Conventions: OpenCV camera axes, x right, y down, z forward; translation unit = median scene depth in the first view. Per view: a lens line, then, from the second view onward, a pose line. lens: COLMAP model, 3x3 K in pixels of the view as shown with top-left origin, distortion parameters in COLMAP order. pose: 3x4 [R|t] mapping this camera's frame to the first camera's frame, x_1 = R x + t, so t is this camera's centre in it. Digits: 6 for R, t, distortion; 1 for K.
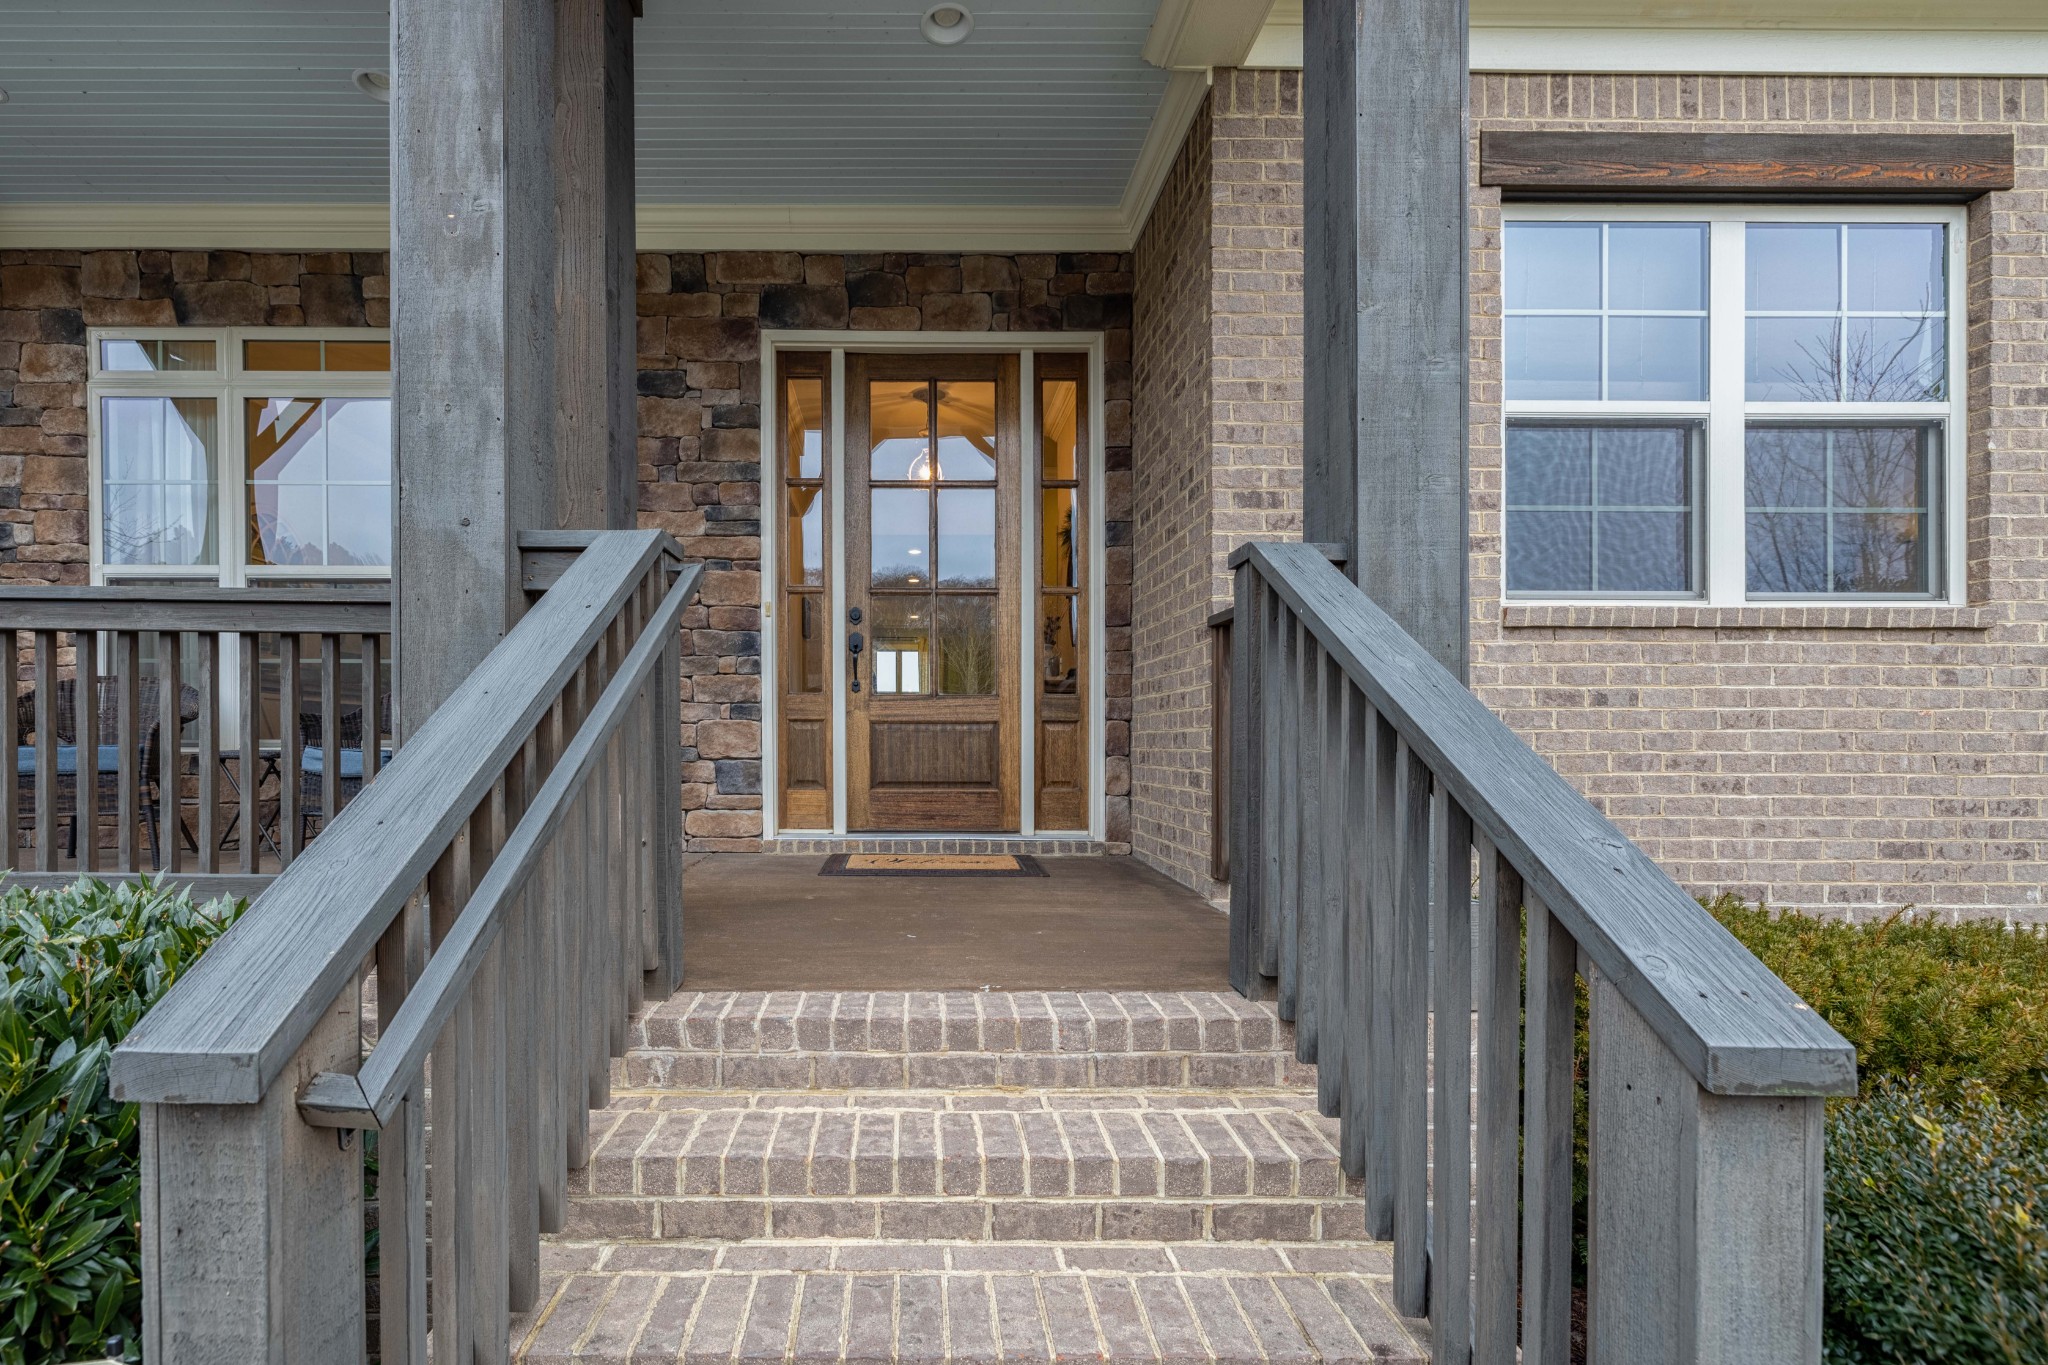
lens RADIAL K [[844.2, 0, 1023.9], [0, 844.2, 741.7], [0, 0, 1]] dist [-0.001586, -0.000067]
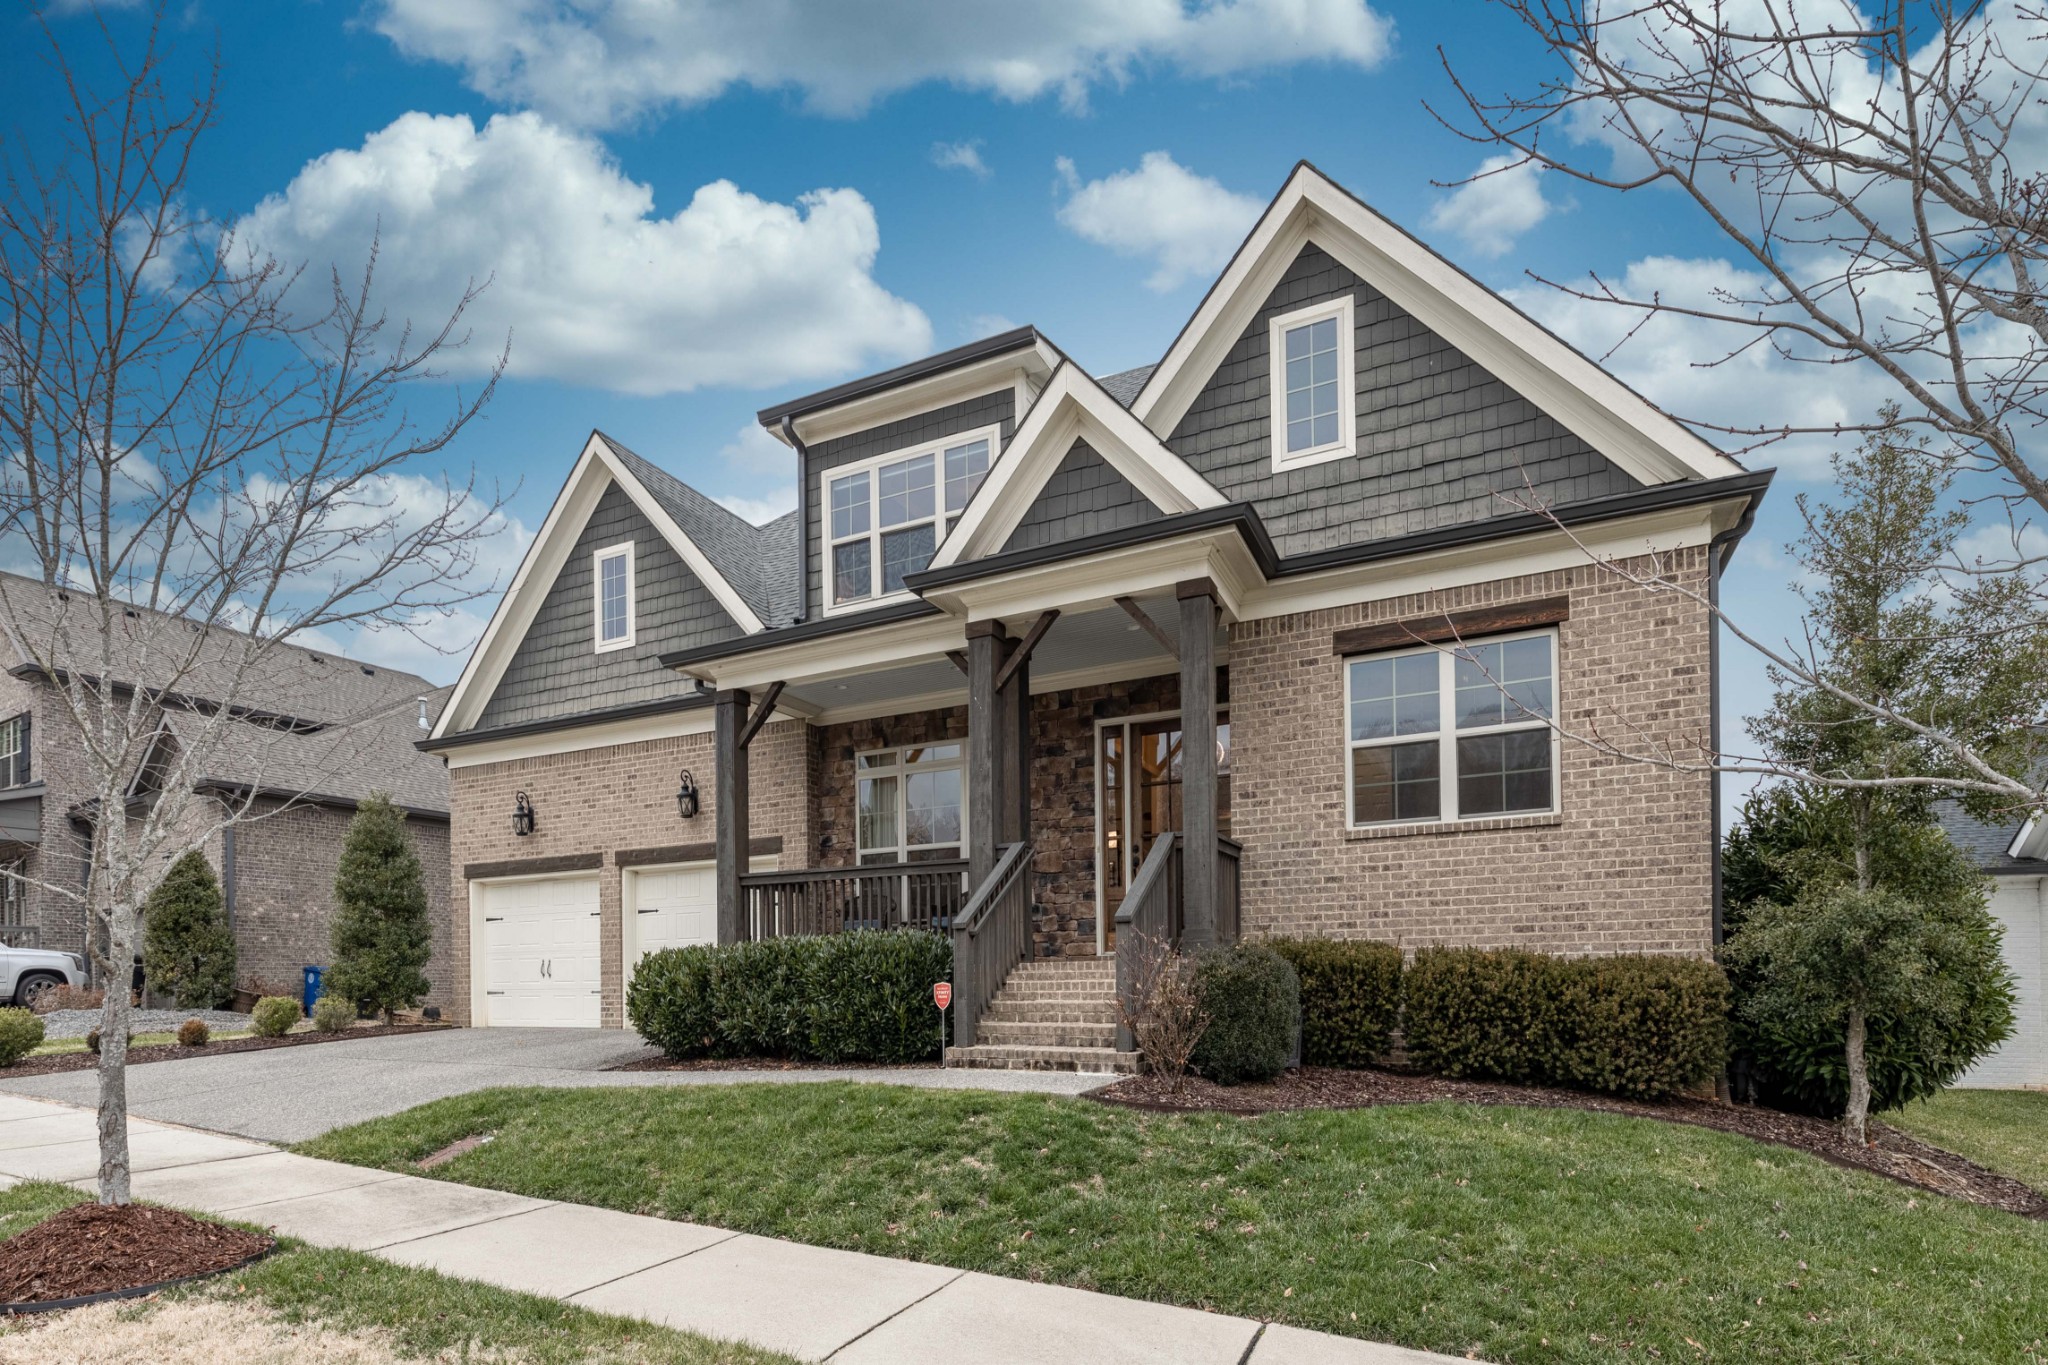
lens RADIAL K [[874.9, 0, 1005.1], [0, 874.9, 673.3], [0, 0, 1]] dist [-0.001866, -0.000141]
pose [[0.848074, -0.174899, -0.500181, 1.076981], [0.009338, 0.948742, -0.315915, 0.191882], [0.529796, 0.263249, 0.806236, -1.644610]]
